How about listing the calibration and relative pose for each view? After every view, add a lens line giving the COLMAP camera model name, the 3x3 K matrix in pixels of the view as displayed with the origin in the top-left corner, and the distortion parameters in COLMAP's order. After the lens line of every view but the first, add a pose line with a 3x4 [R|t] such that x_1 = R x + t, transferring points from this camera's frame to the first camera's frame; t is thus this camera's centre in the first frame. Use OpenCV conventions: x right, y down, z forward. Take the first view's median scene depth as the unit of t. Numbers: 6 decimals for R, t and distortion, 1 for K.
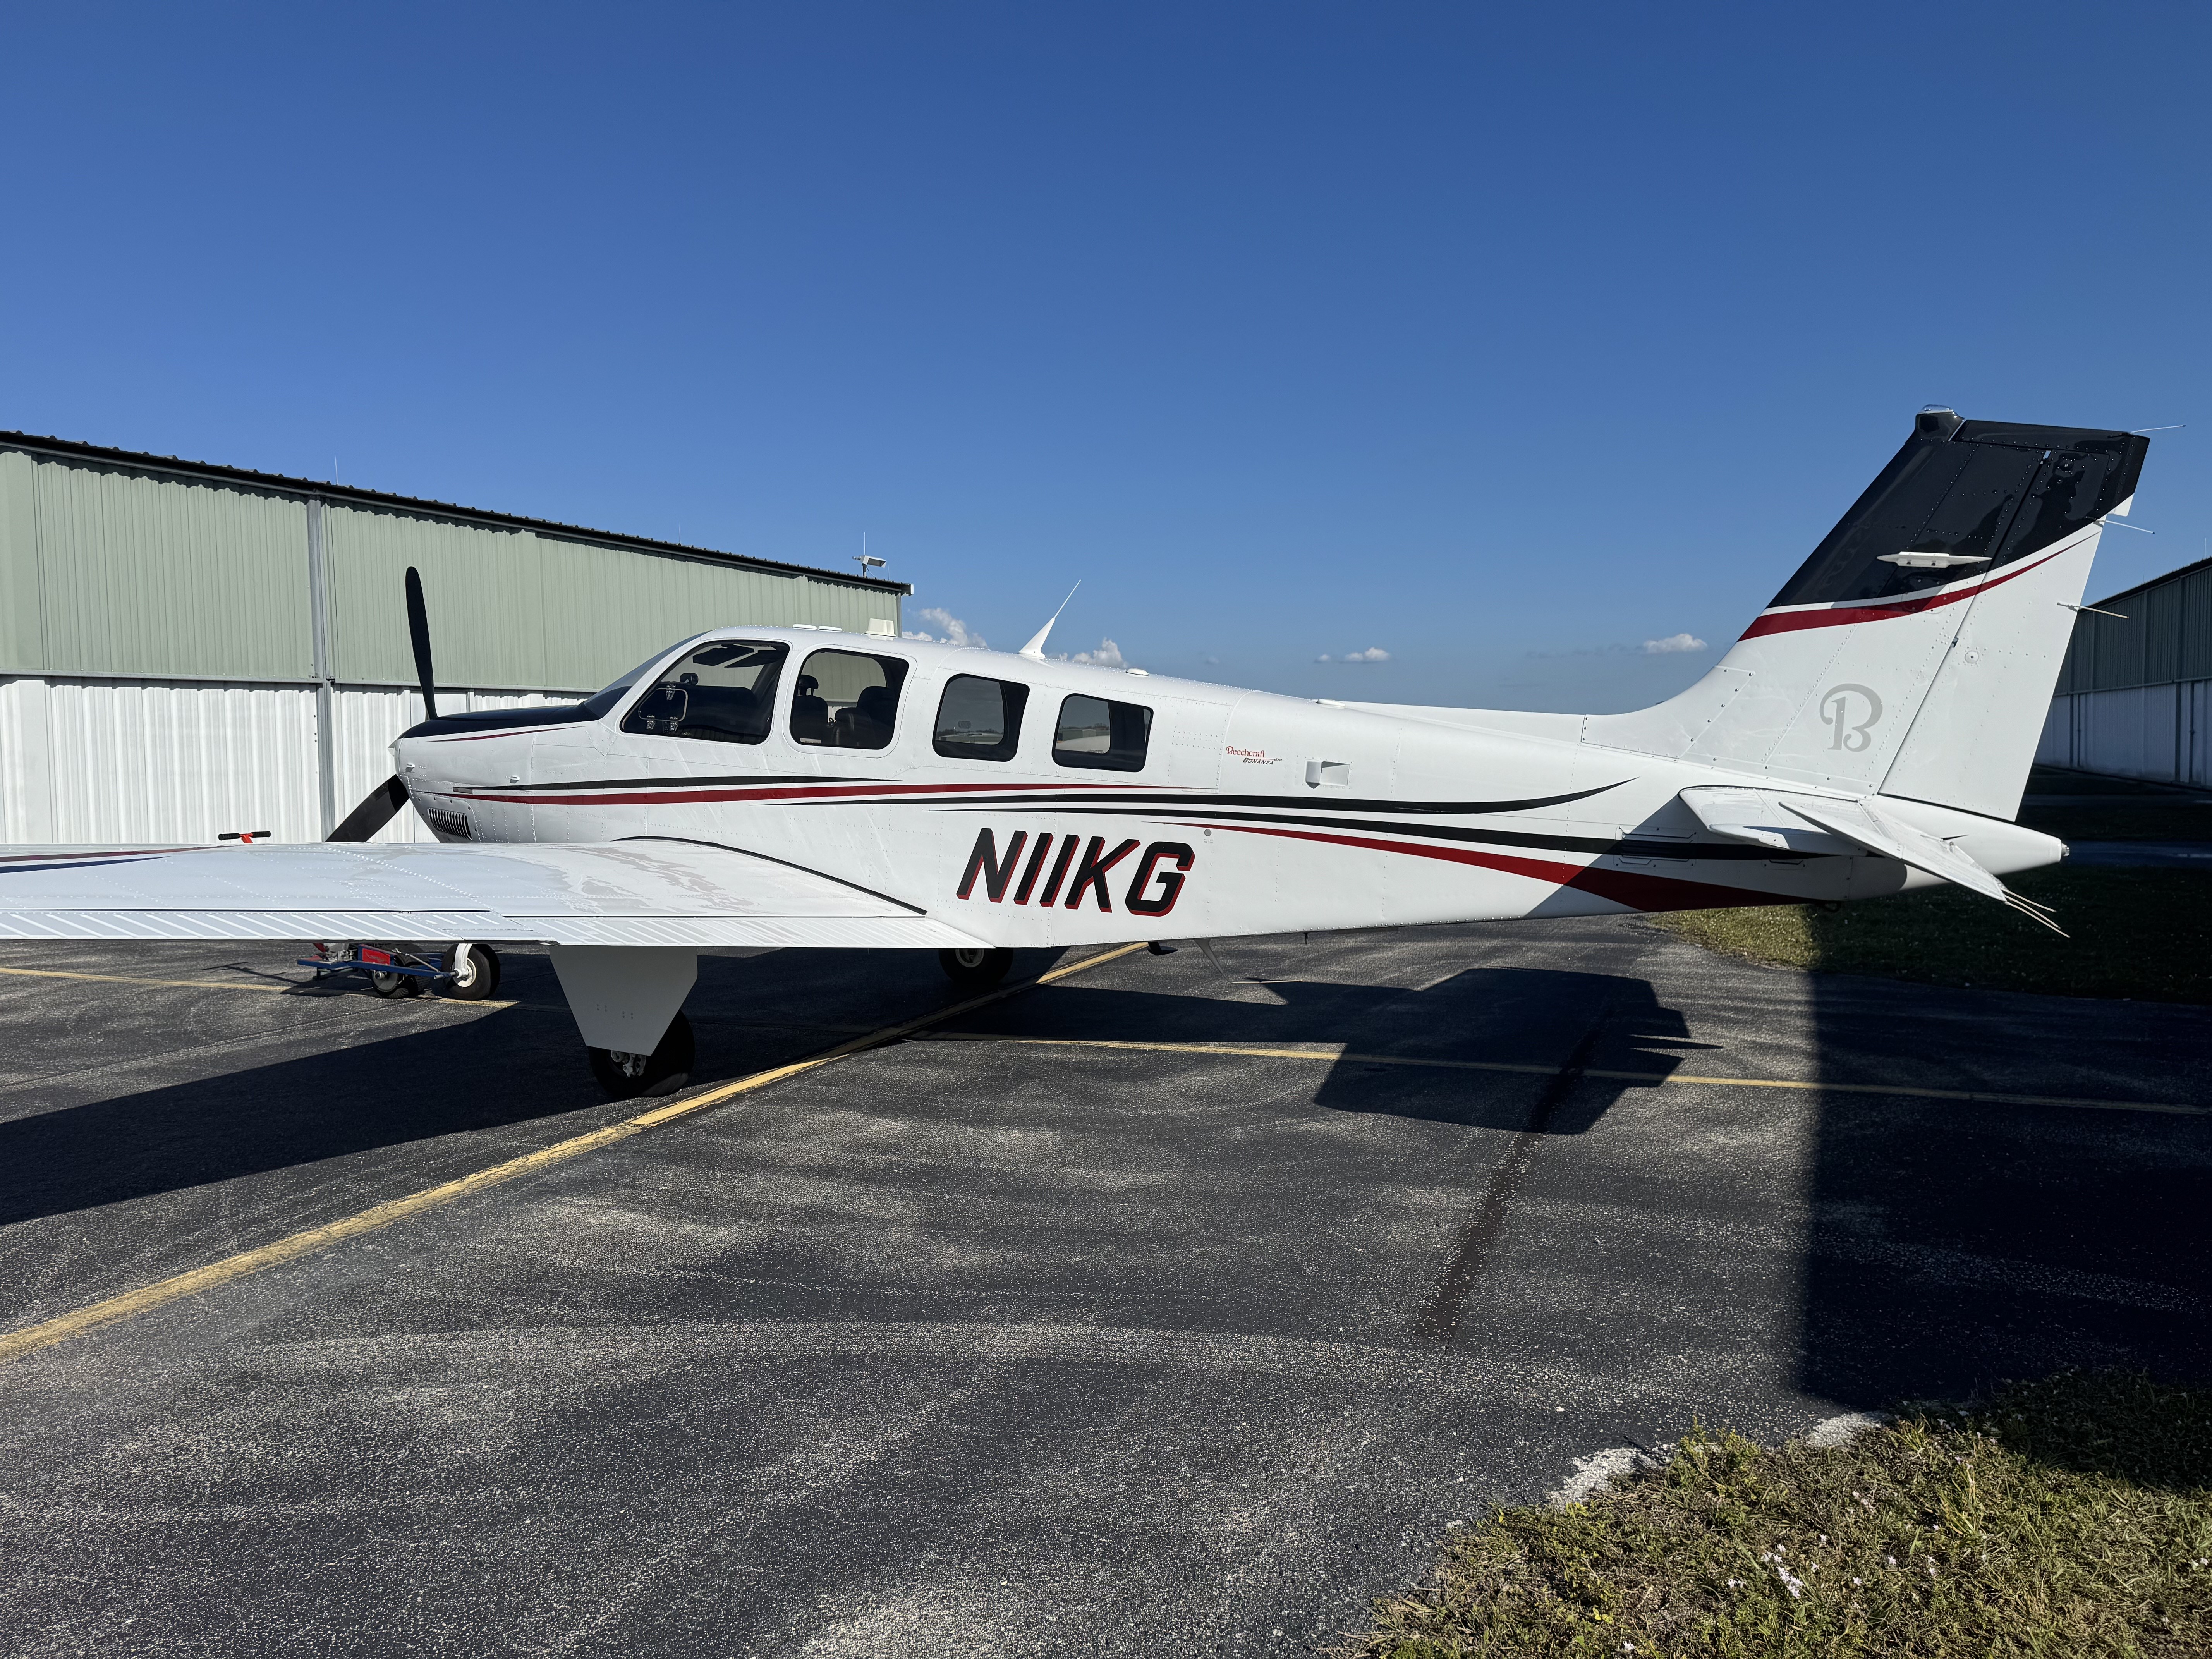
lens RADIAL K [[1546.6, 0, 1106.0], [0, 1546.6, 829.5], [0, 0, 1]] dist [0.122757, -0.191350]
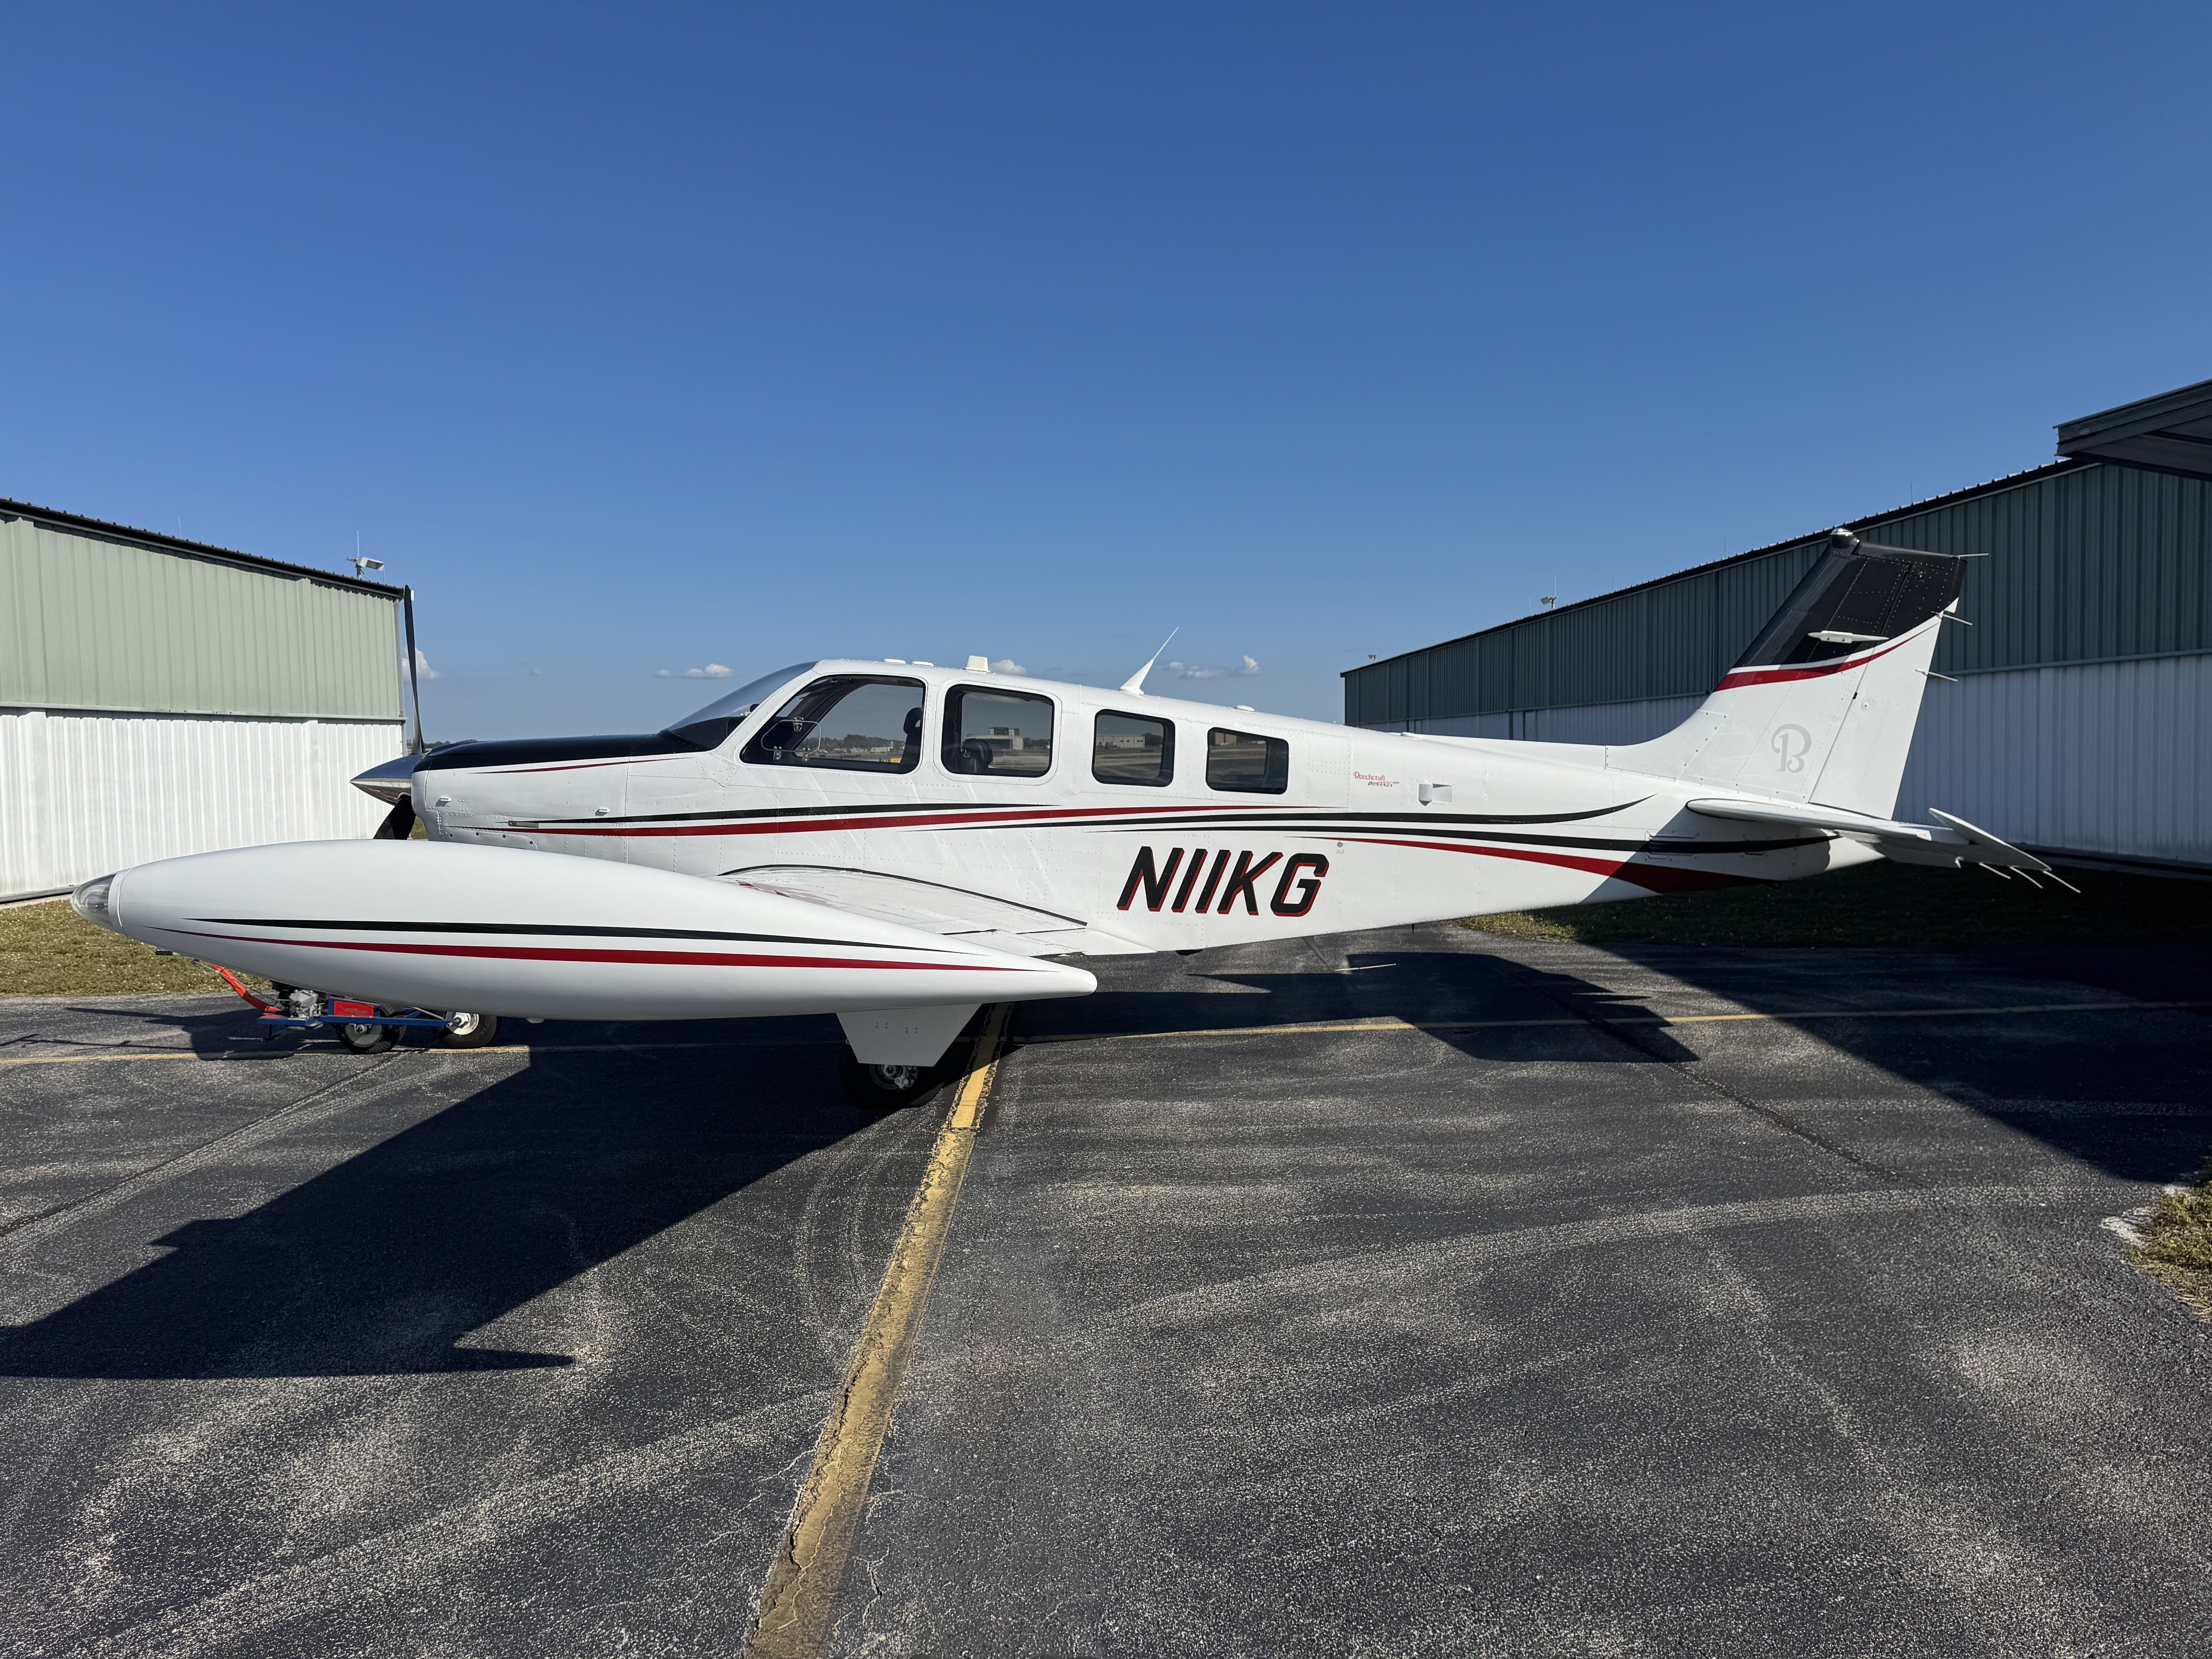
lens RADIAL K [[1546.6, 0, 1106.0], [0, 1546.6, 829.5], [0, 0, 1]] dist [0.122757, -0.191350]
pose [[0.913381, -0.023743, 0.406414, -0.575152], [0.028107, 0.999594, -0.004773, -0.008663], [-0.406135, 0.015783, 0.913677, -0.020170]]
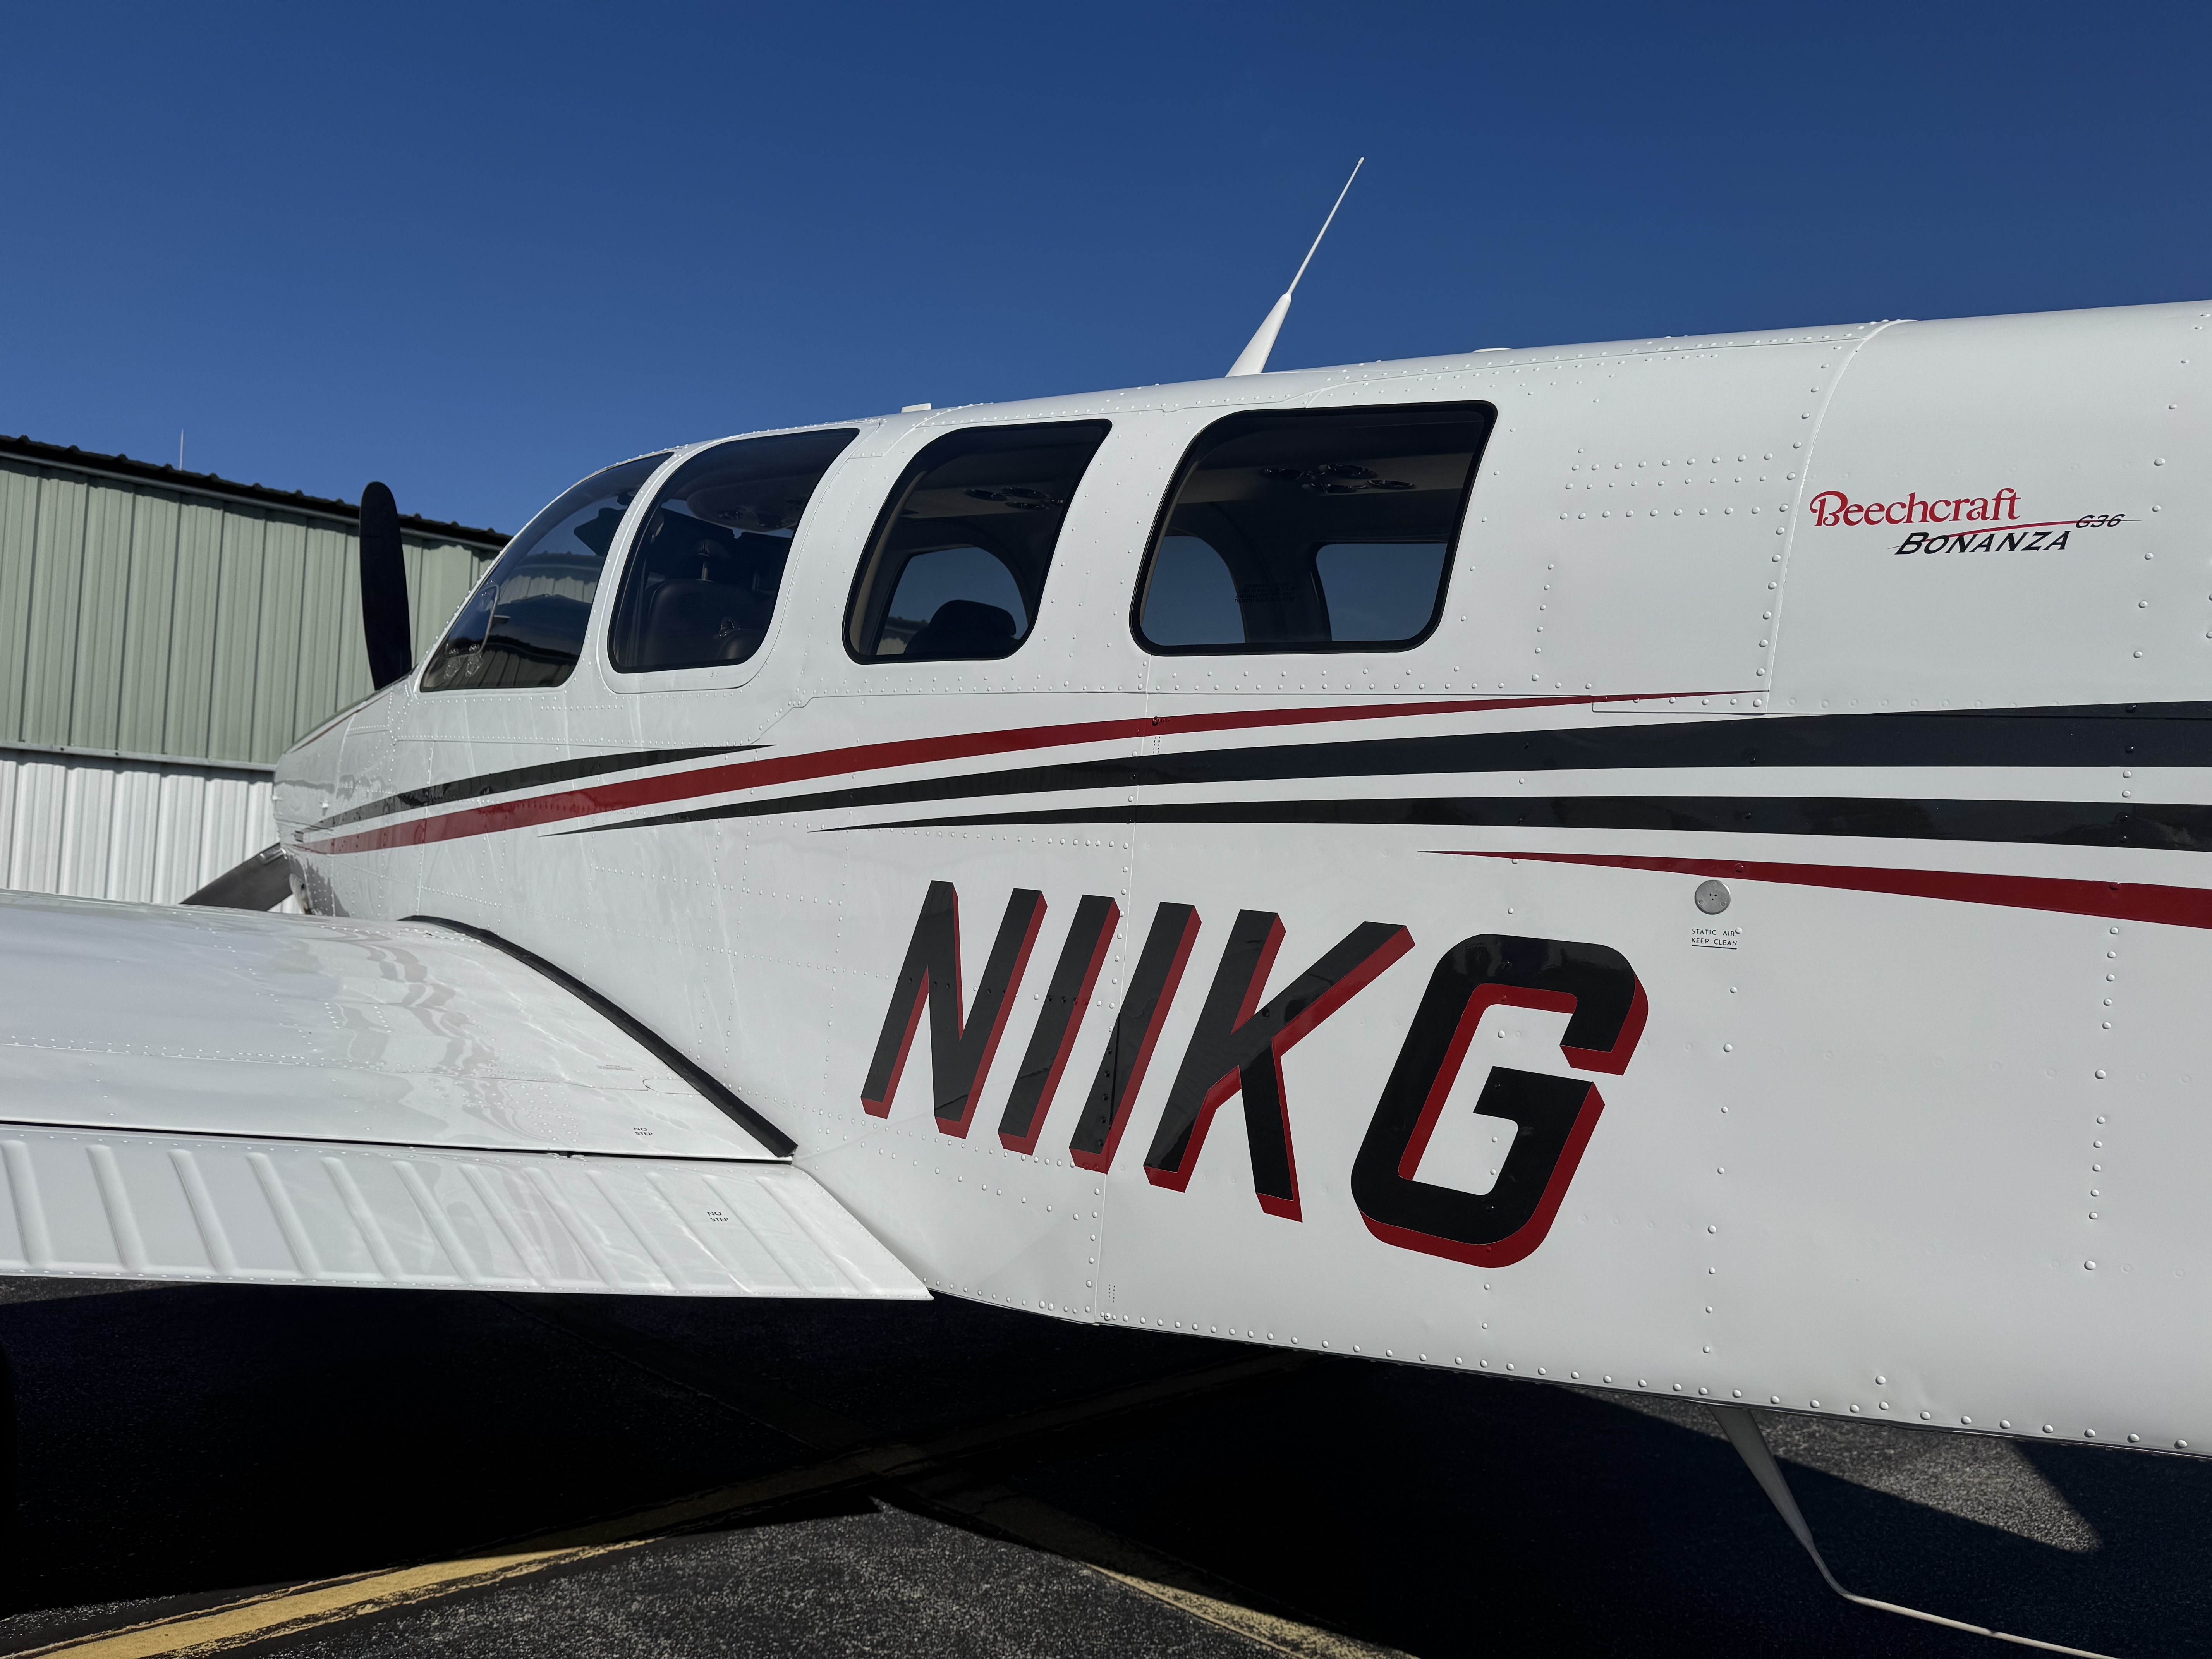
lens RADIAL K [[1546.6, 0, 1106.0], [0, 1546.6, 829.5], [0, 0, 1]] dist [0.122757, -0.191350]
pose [[0.916135, 0.010846, -0.400723, 0.074615], [-0.062838, 0.991162, -0.116832, 0.022751], [0.395914, 0.132214, 0.908720, 0.753950]]
